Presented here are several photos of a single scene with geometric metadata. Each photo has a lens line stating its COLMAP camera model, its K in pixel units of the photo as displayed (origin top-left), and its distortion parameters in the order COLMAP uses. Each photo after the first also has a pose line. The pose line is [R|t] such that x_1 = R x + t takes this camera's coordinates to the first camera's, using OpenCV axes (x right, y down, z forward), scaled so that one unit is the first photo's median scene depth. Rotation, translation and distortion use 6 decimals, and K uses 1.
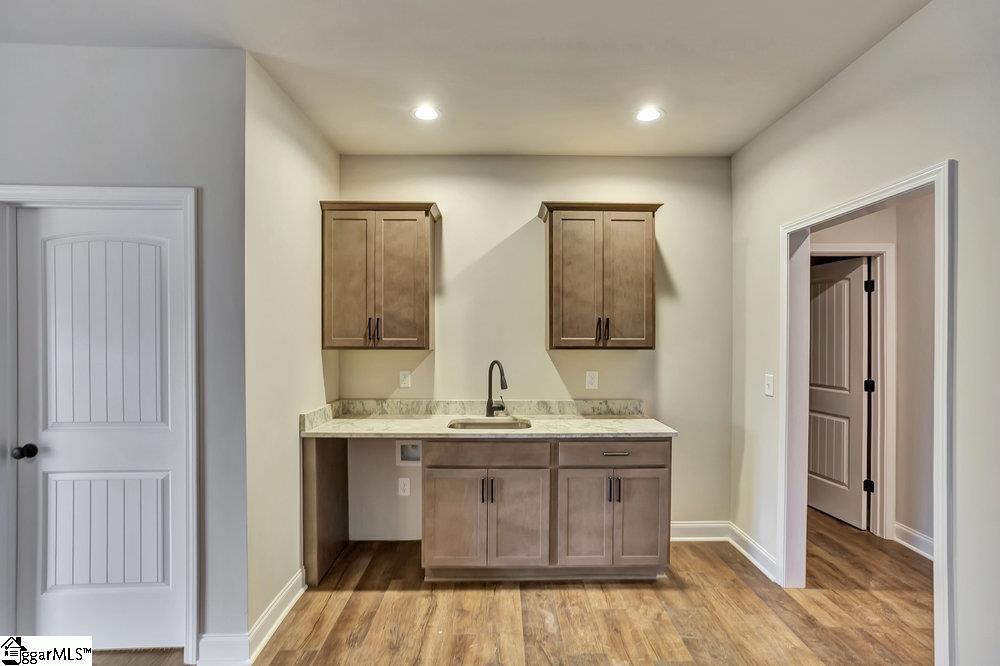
lens RADIAL K [[471.4, 0, 500.0], [0, 471.4, 333.0], [0, 0, 1]] dist [-0.002961, -0.000385]
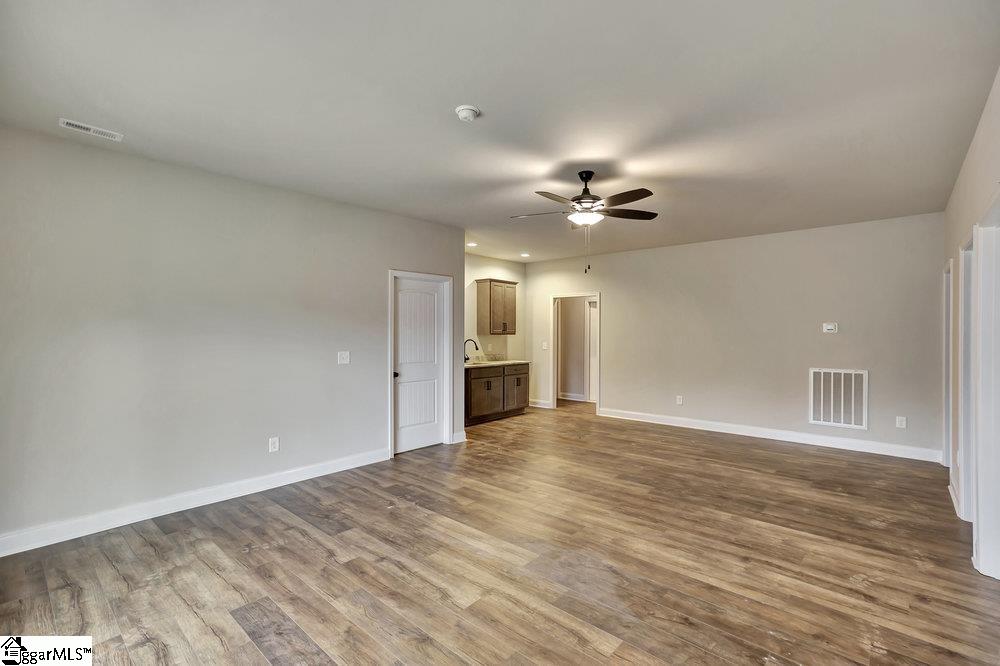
lens RADIAL K [[457.4, 0, 500.0], [0, 457.4, 333.0], [0, 0, 1]] dist [-0.000530, -0.000070]
pose [[0.678056, -0.005357, 0.734991, -1.919689], [0.002237, 0.999984, 0.005225, 0.013942], [-0.735007, -0.001899, 0.678057, -0.846706]]
